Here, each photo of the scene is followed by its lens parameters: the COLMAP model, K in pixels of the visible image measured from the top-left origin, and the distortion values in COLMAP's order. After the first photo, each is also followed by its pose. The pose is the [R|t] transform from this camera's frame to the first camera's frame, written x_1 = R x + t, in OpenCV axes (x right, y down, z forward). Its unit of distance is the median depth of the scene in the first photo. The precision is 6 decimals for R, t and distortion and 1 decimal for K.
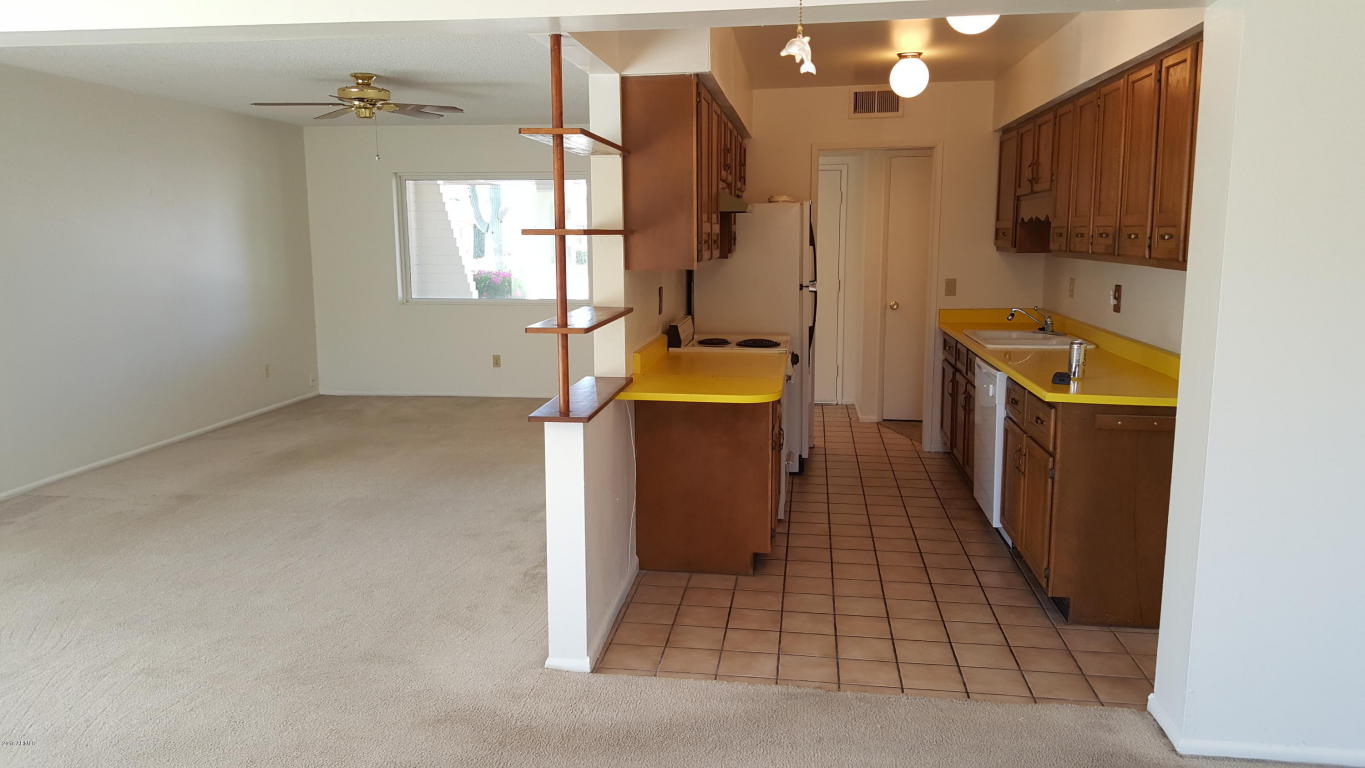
lens RADIAL K [[1000.4, 0, 663.9], [0, 1000.4, 374.8], [0, 0, 1]] dist [0.167860, -0.275738]
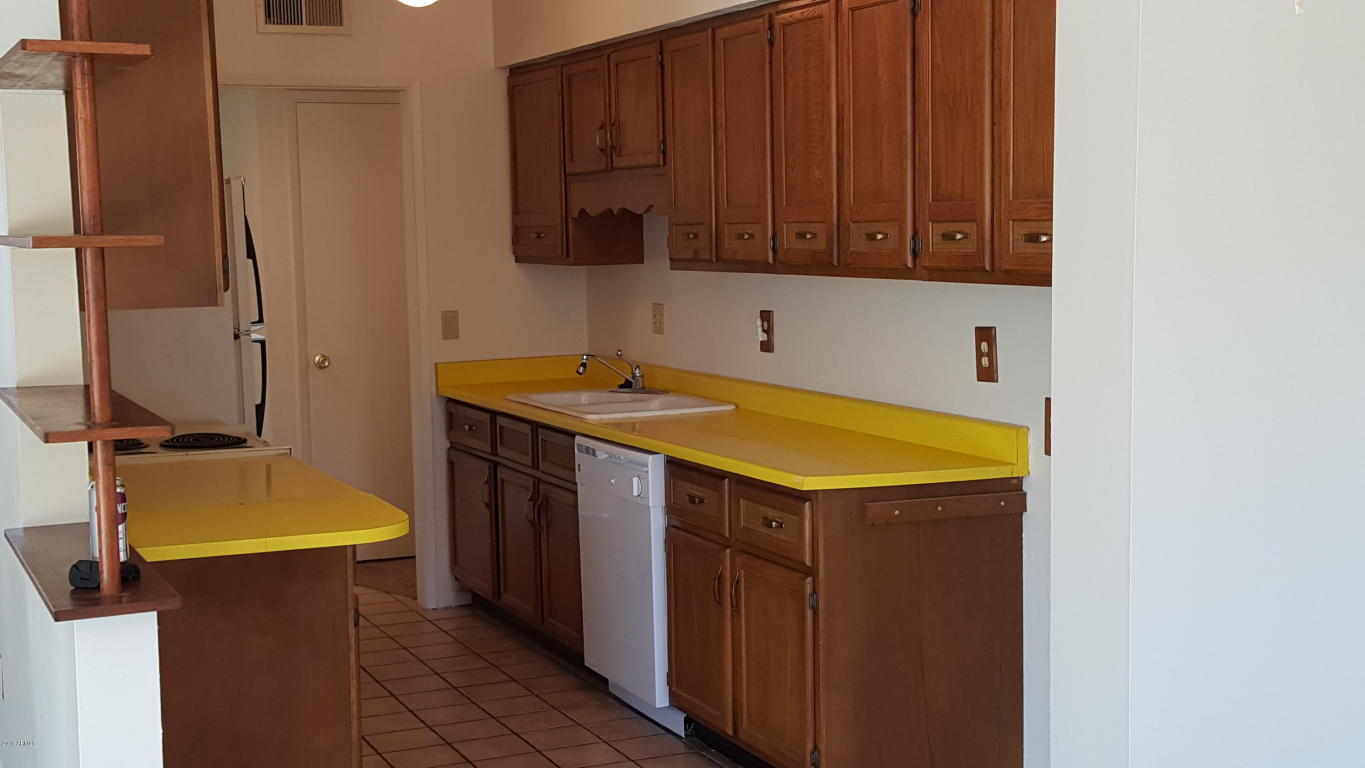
lens RADIAL K [[1821.4, 0, 665.8], [0, 1821.4, 398.0], [0, 0, 1]] dist [0.170900, -0.481473]
pose [[0.848804, -0.063931, 0.524828, -0.232608], [0.090010, 0.995645, -0.024289, -0.009388], [-0.520990, 0.067856, 0.850861, 0.040711]]
